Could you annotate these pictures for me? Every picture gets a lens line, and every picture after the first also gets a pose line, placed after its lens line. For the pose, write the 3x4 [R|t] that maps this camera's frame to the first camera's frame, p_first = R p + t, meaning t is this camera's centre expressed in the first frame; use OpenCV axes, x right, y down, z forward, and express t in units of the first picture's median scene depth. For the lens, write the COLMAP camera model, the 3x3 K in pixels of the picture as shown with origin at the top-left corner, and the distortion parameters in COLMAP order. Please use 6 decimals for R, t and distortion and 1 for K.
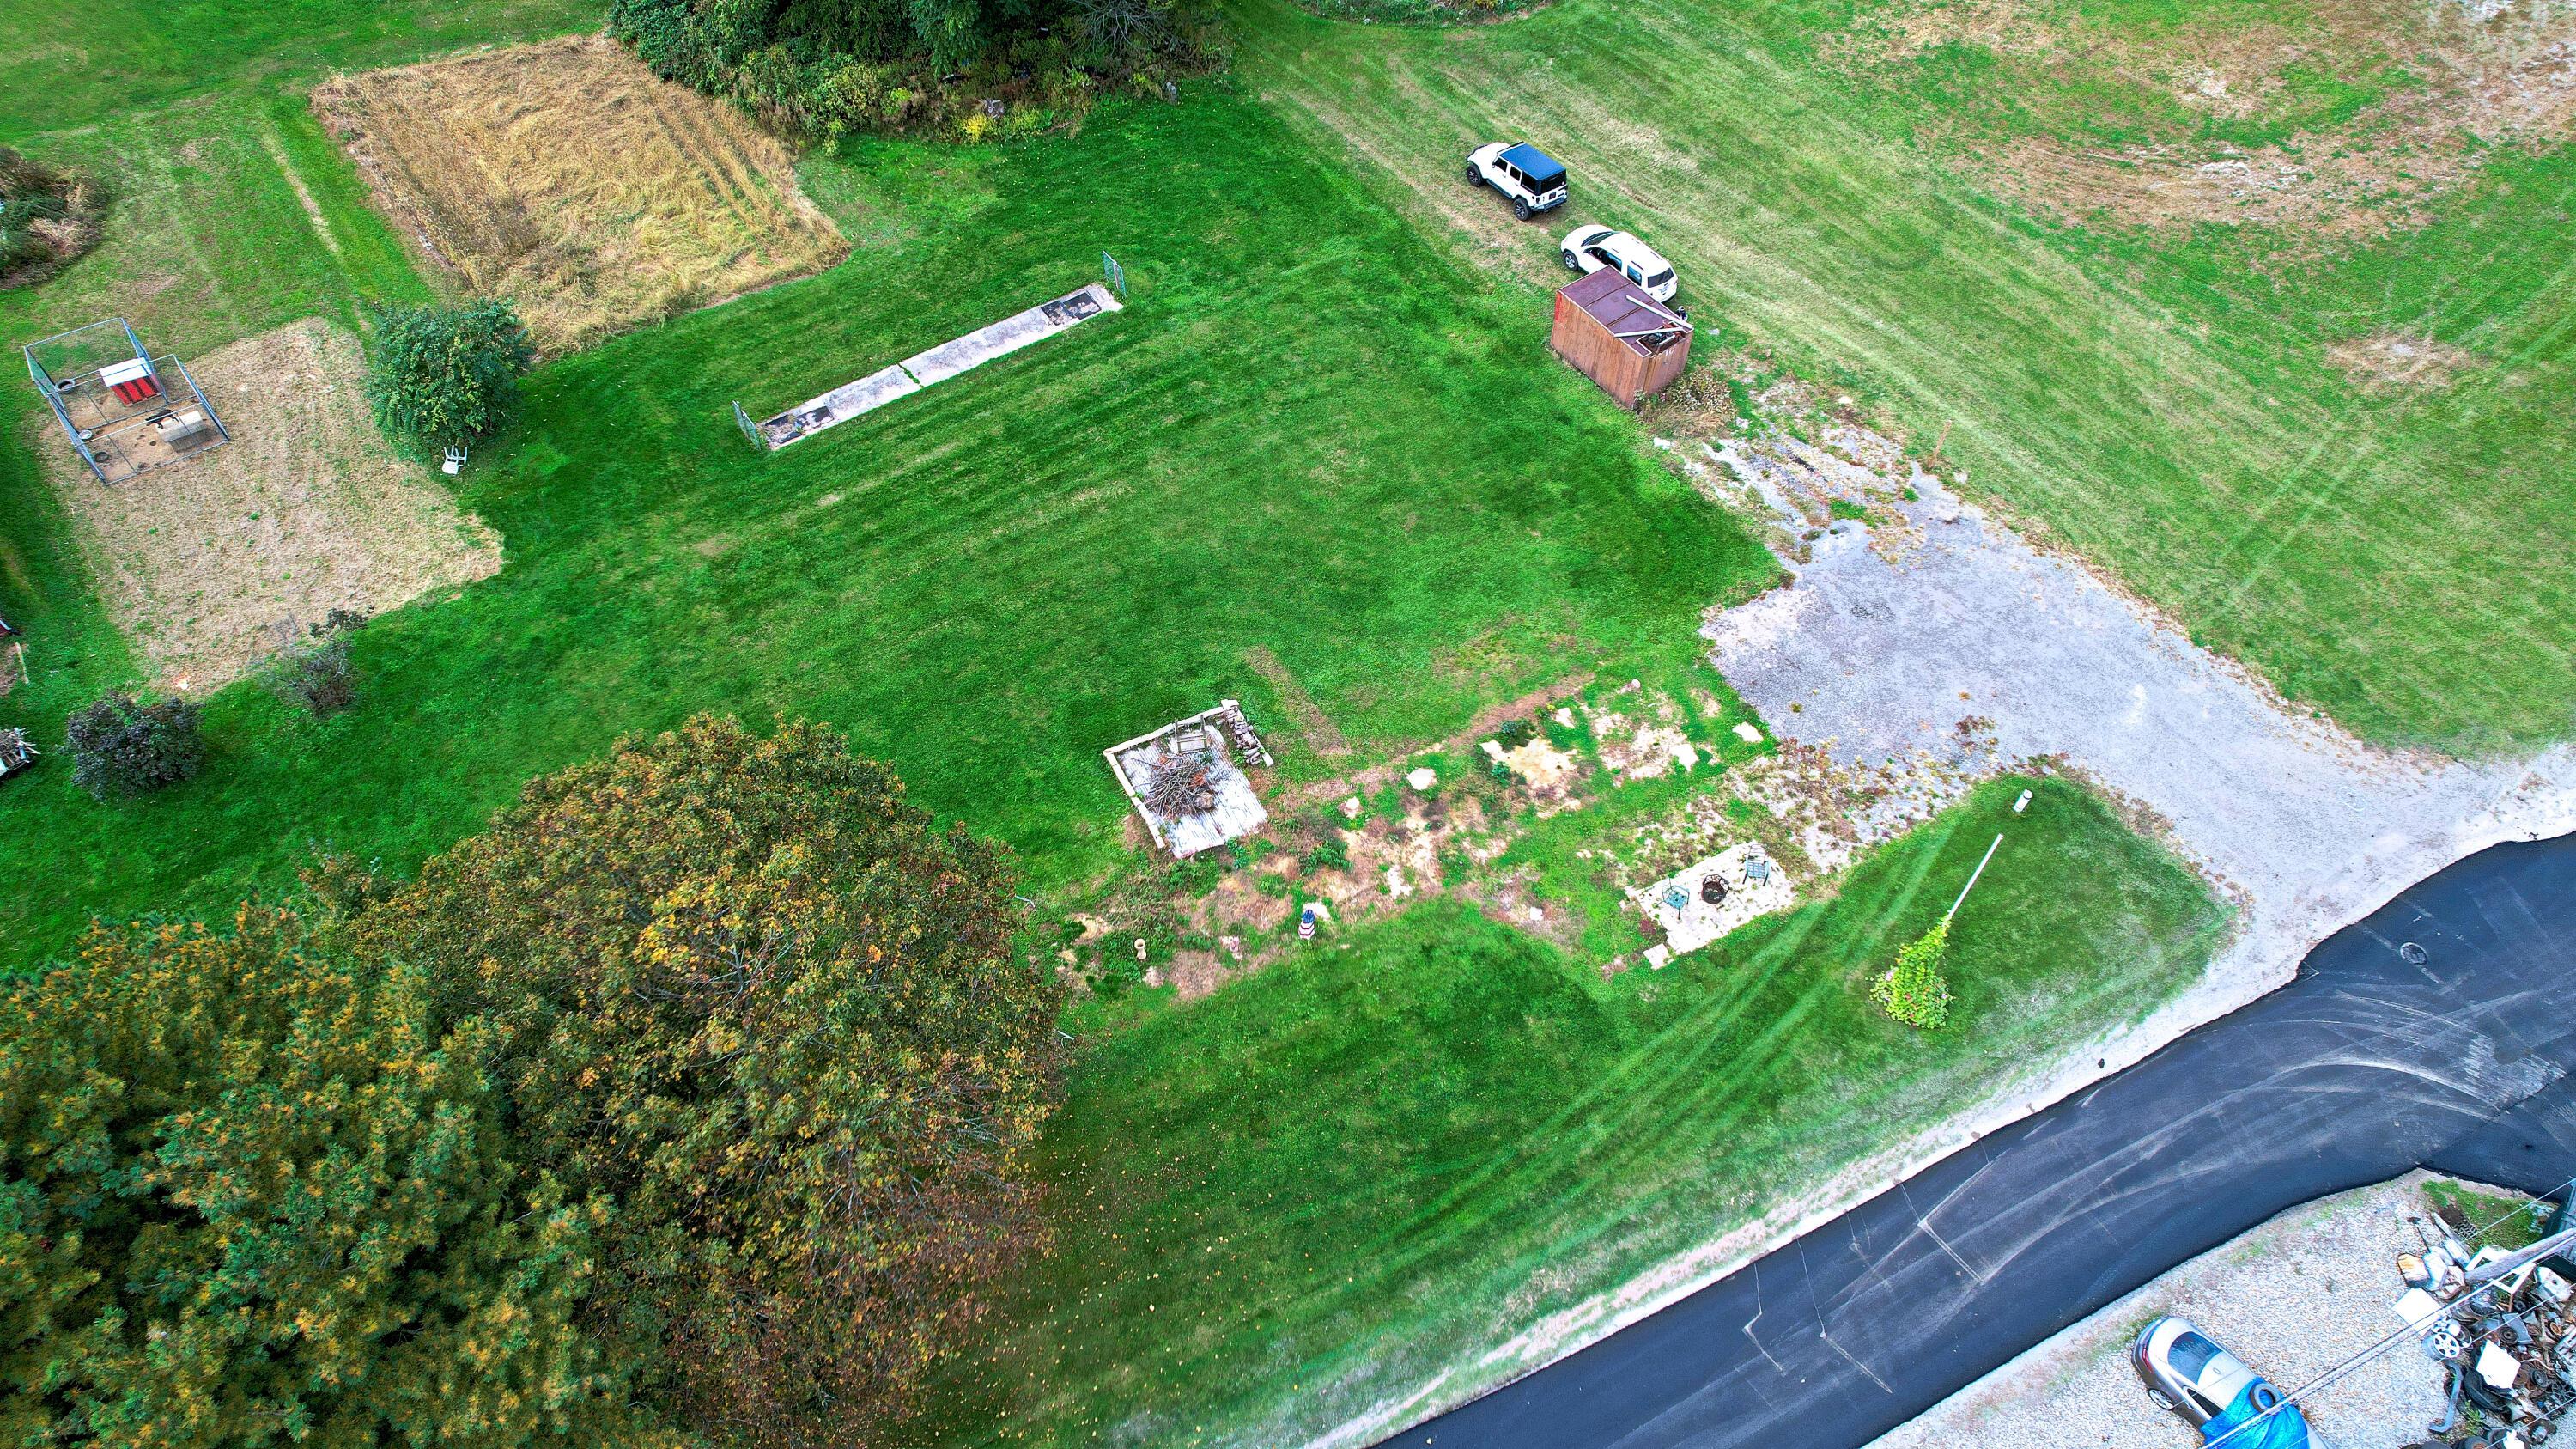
lens RADIAL K [[1640.7, 0, 1288.0], [0, 1640.7, 724.5], [0, 0, 1]] dist [-0.069984, 0.063596]
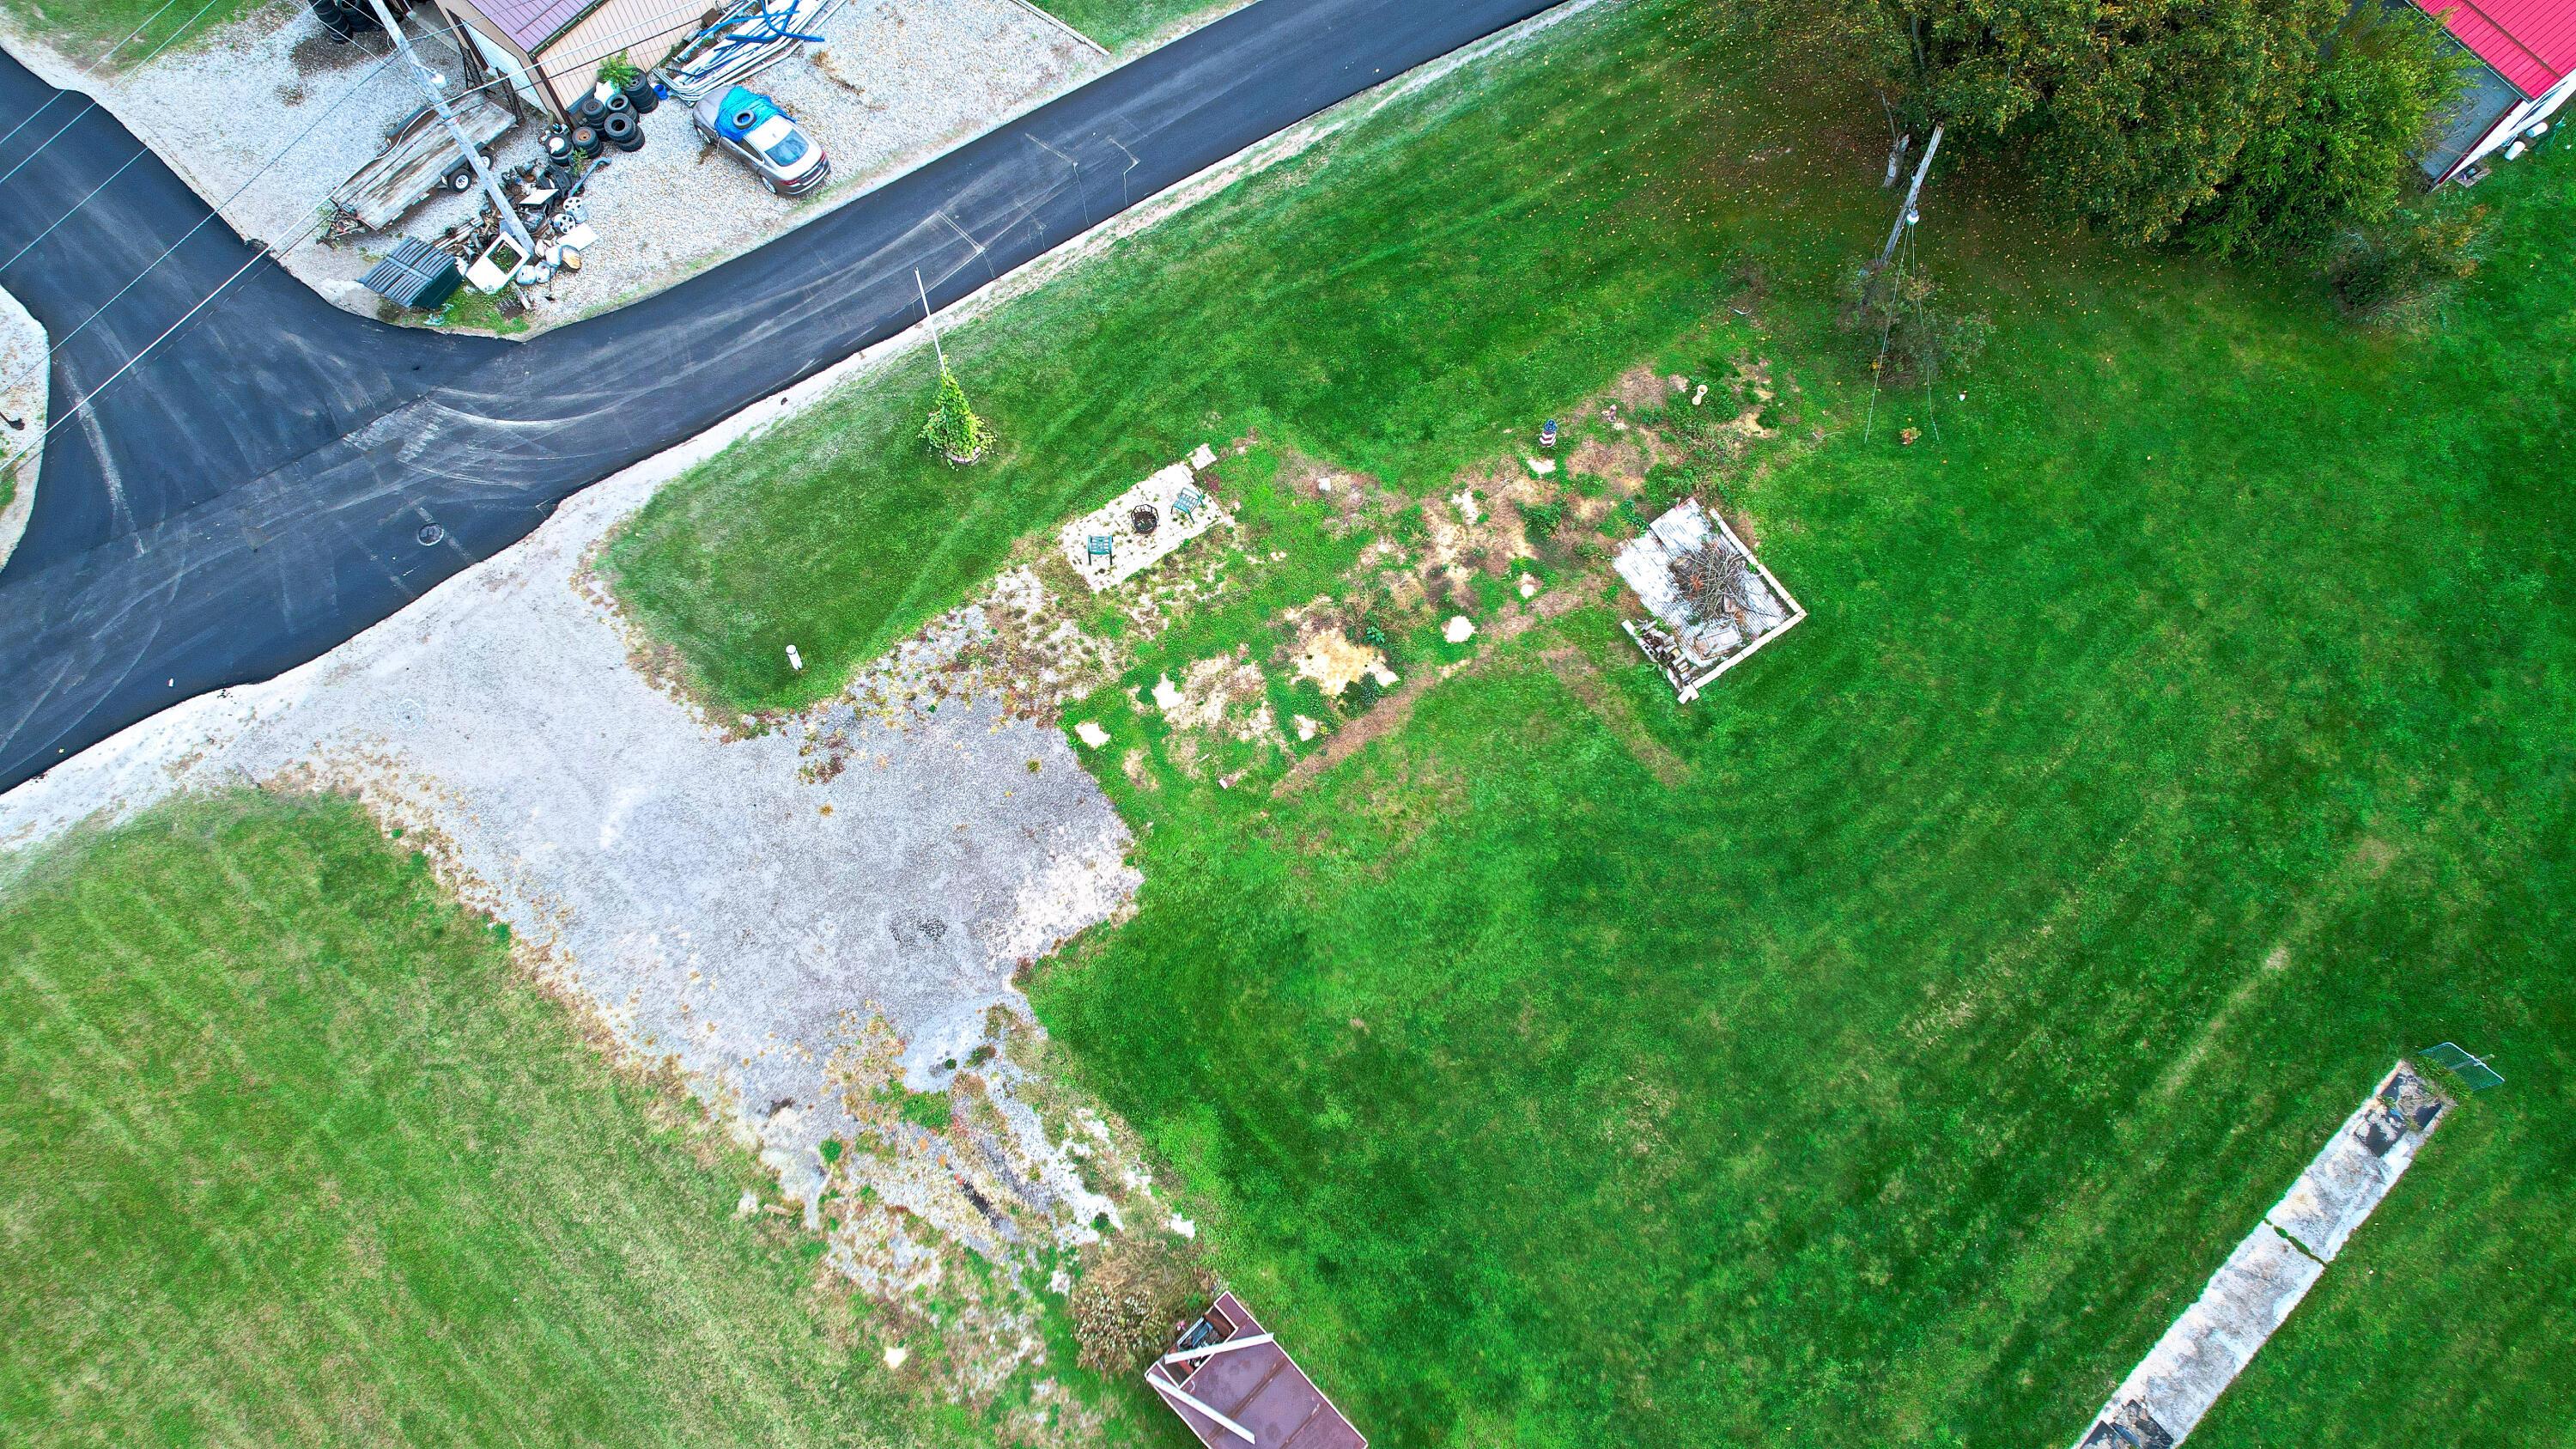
lens RADIAL K [[1615.1, 0, 1286.0], [0, 1615.1, 730.9], [0, 0, 1]] dist [-0.061032, 0.053378]
pose [[-0.990133, 0.118843, -0.074246, 0.247170], [-0.127436, -0.543304, 0.829808, -0.720881], [0.058279, 0.831082, 0.553088, 0.542204]]
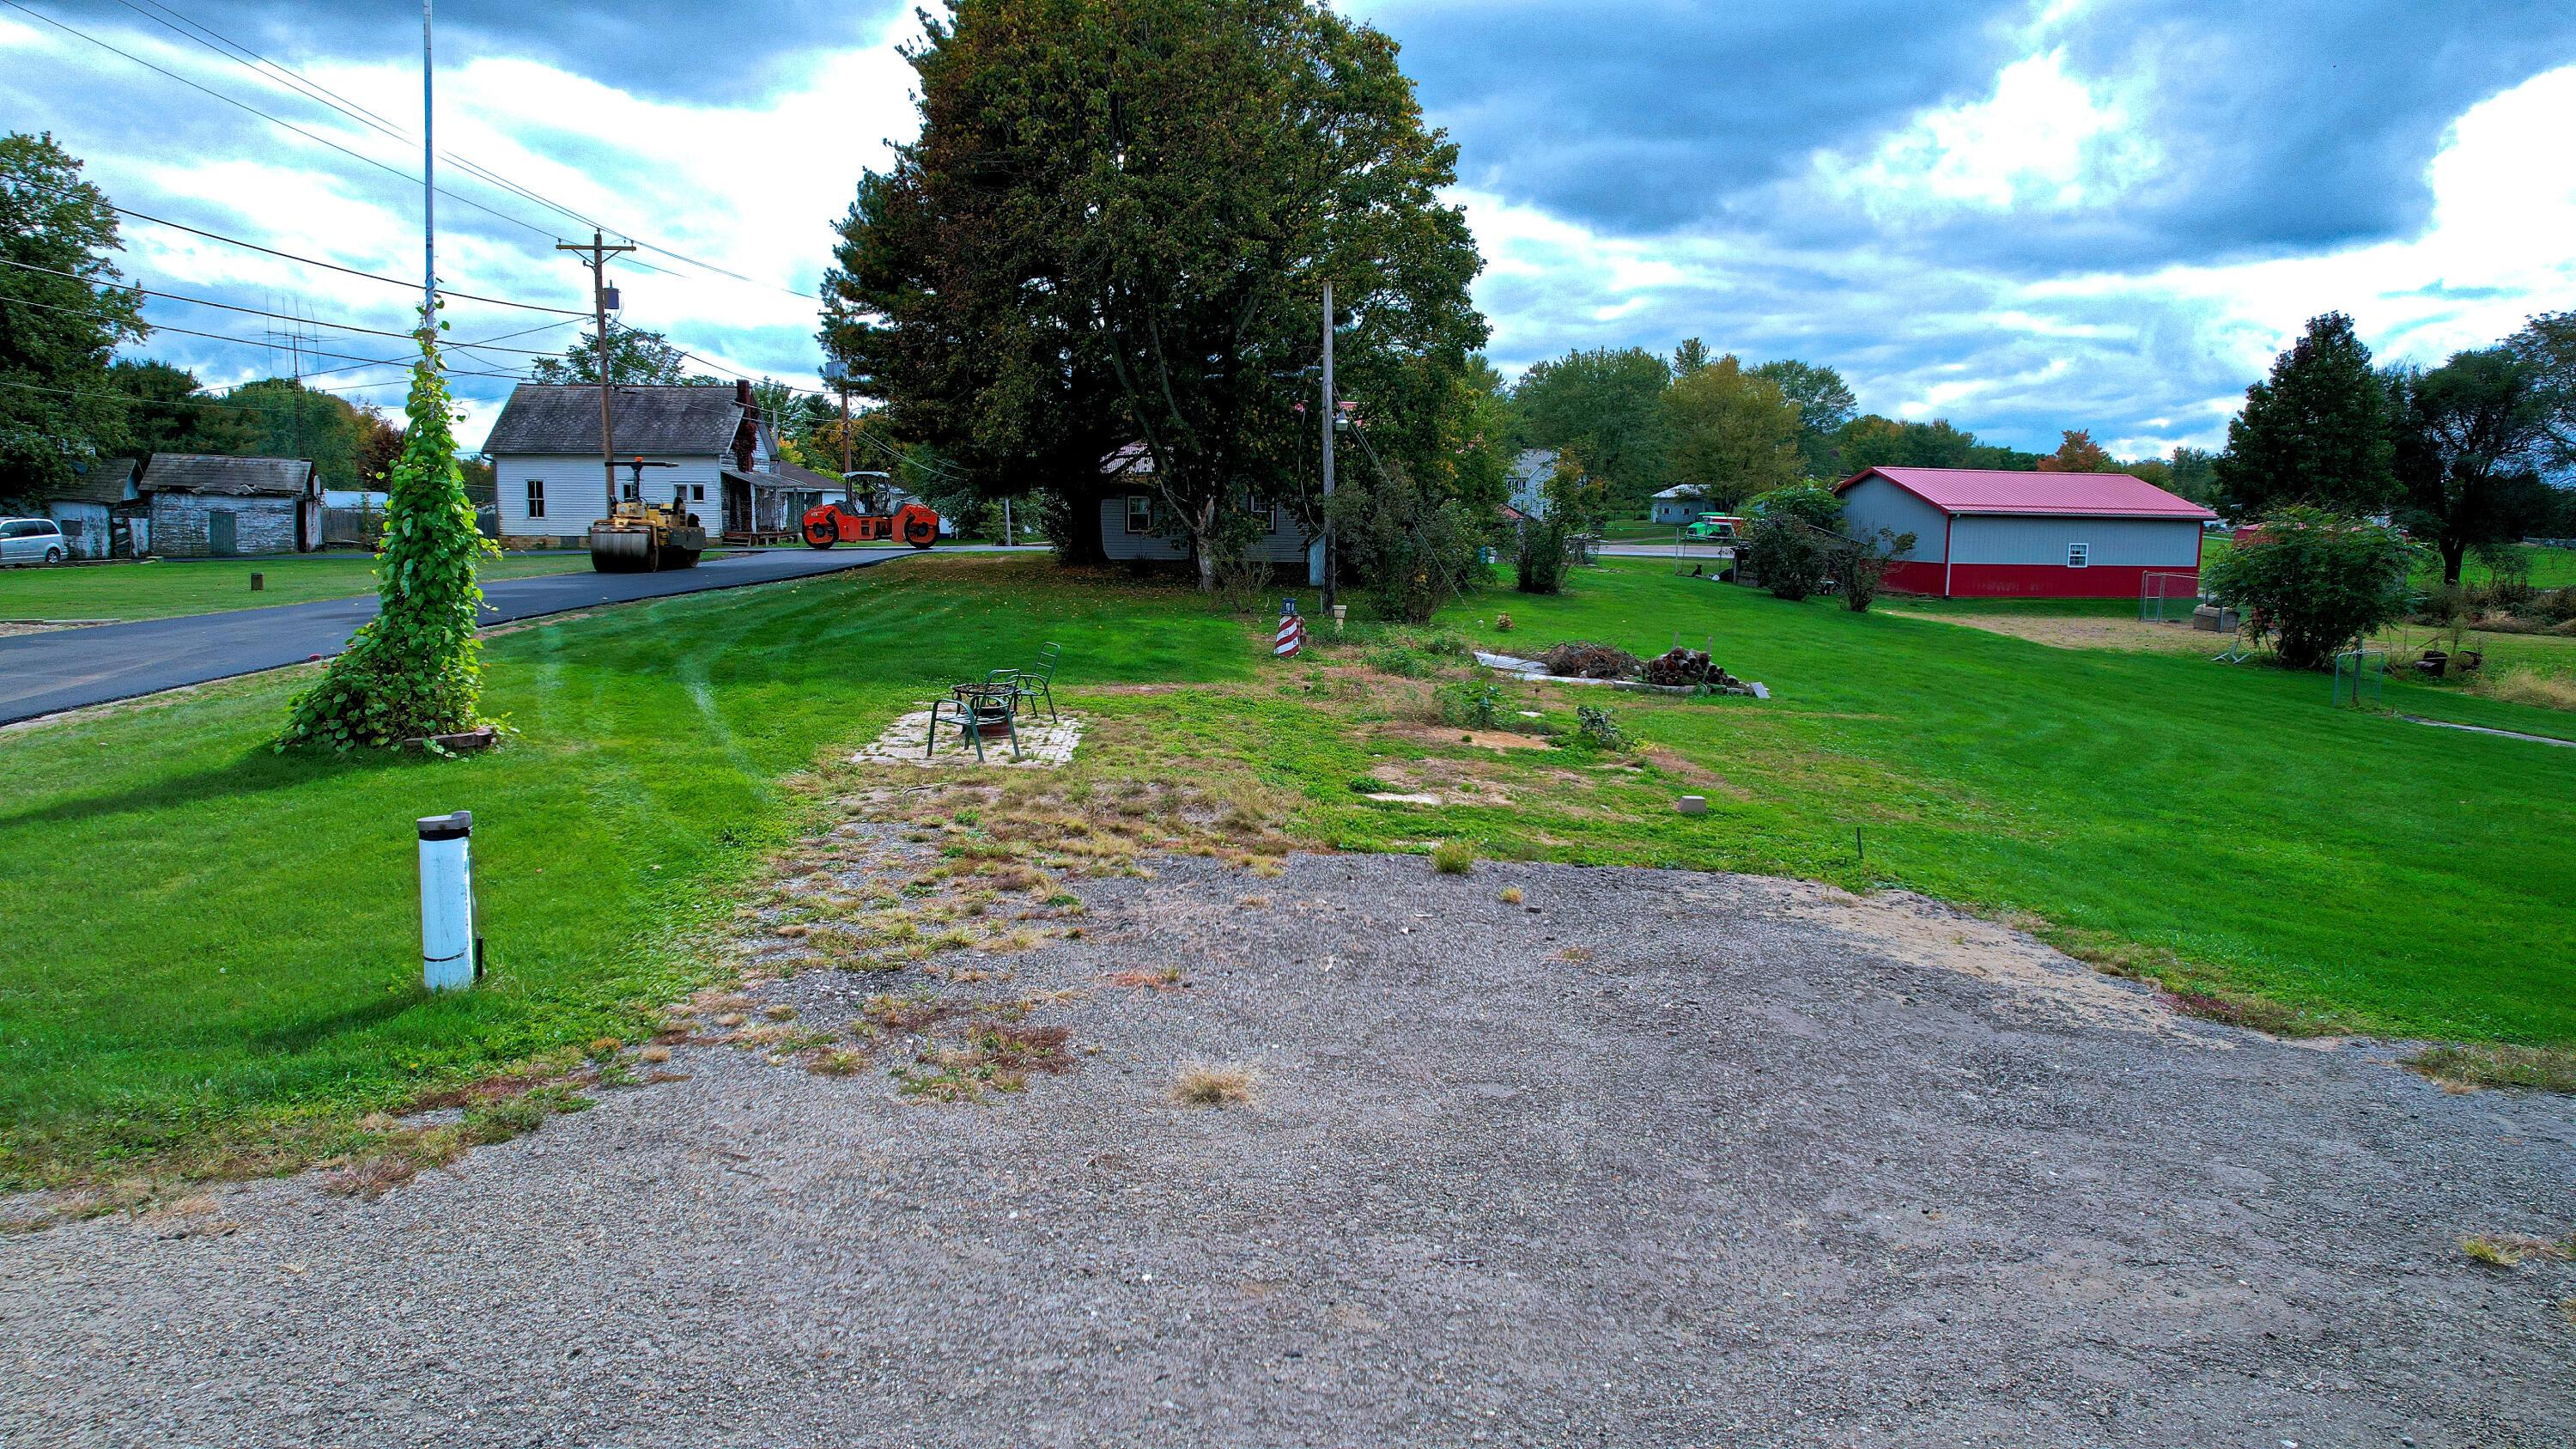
lens RADIAL K [[1640.7, 0, 1288.0], [0, 1640.7, 724.5], [0, 0, 1]] dist [-0.069984, 0.063596]
pose [[-0.389814, 0.097369, -0.915731, 0.560133], [-0.770707, 0.509775, 0.382283, -0.099053], [0.504040, 0.854780, -0.123675, 1.019323]]
